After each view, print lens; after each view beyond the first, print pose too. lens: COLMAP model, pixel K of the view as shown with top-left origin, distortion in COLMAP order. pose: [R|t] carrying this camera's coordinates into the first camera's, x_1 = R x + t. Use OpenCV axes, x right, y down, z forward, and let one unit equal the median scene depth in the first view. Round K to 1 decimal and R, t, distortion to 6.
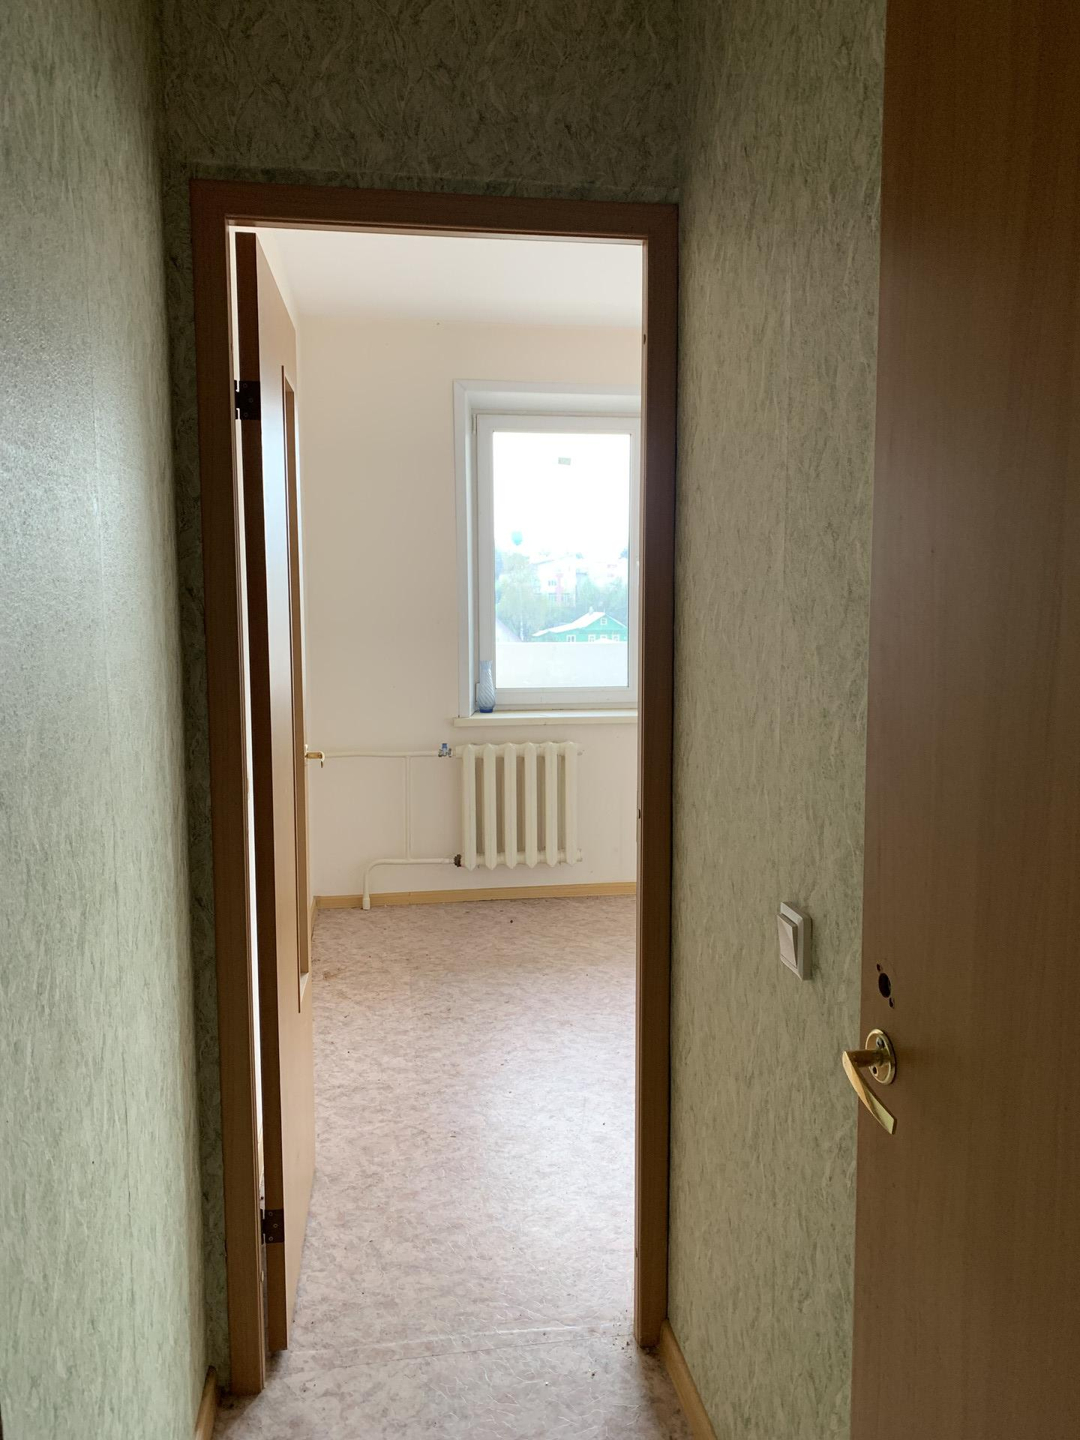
lens RADIAL K [[1100.1, 0, 550.5], [0, 1100.1, 714.3], [0, 0, 1]] dist [-0.014943, -0.009799]
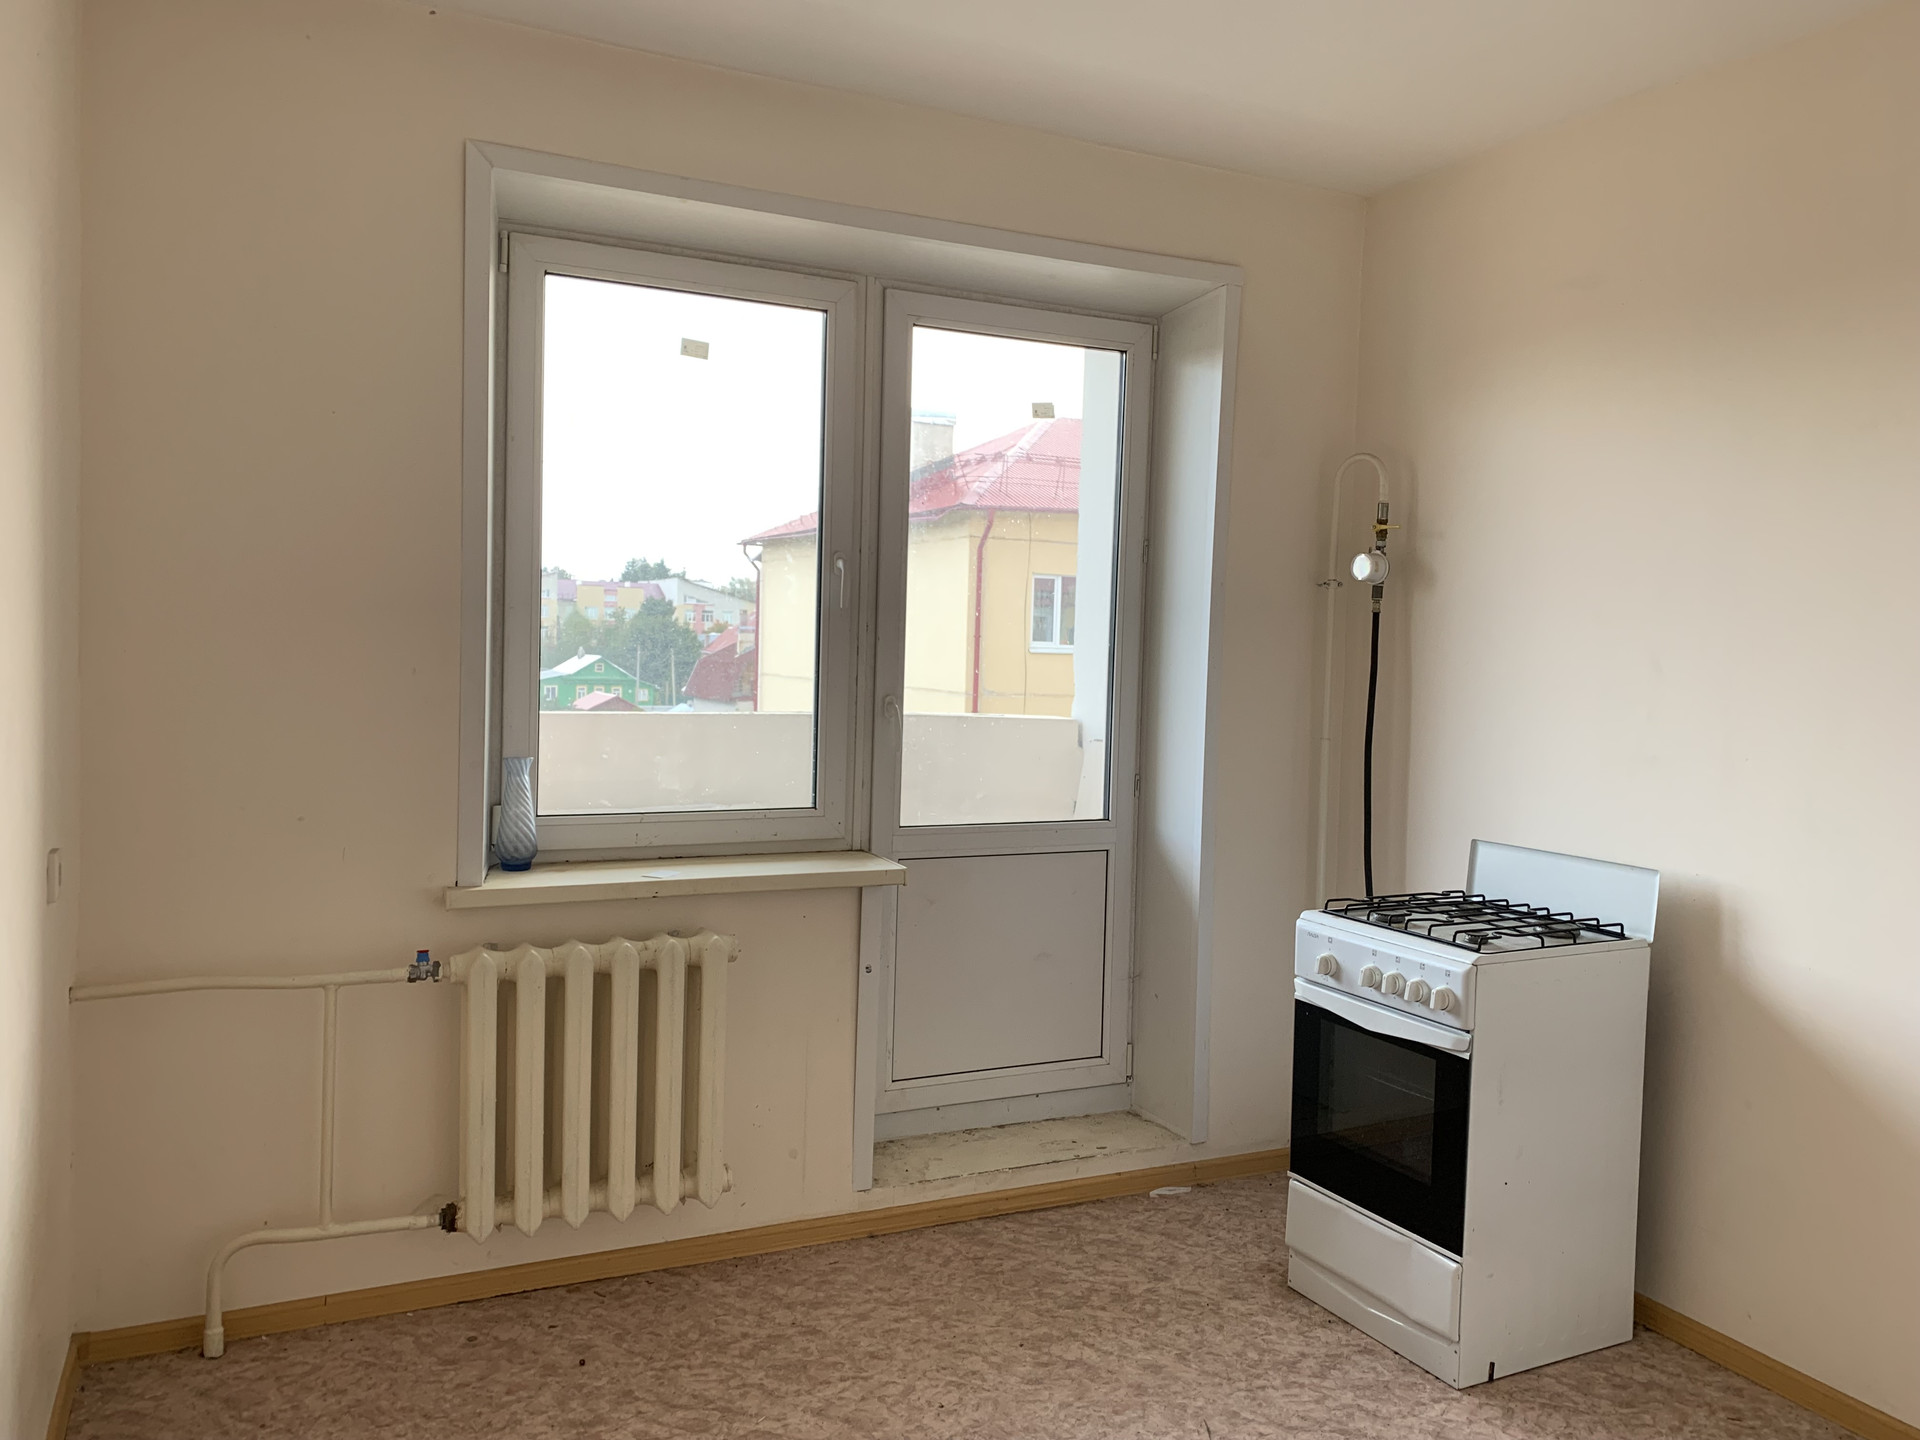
lens RADIAL K [[1466.8, 0, 1024.7], [0, 1466.8, 710.2], [0, 0, 1]] dist [-0.014943, -0.009799]
pose [[0.948065, 0.020250, 0.317430, -0.055398], [-0.003741, 0.998612, -0.052530, -0.038464], [-0.318053, 0.048614, 0.946826, 0.366819]]
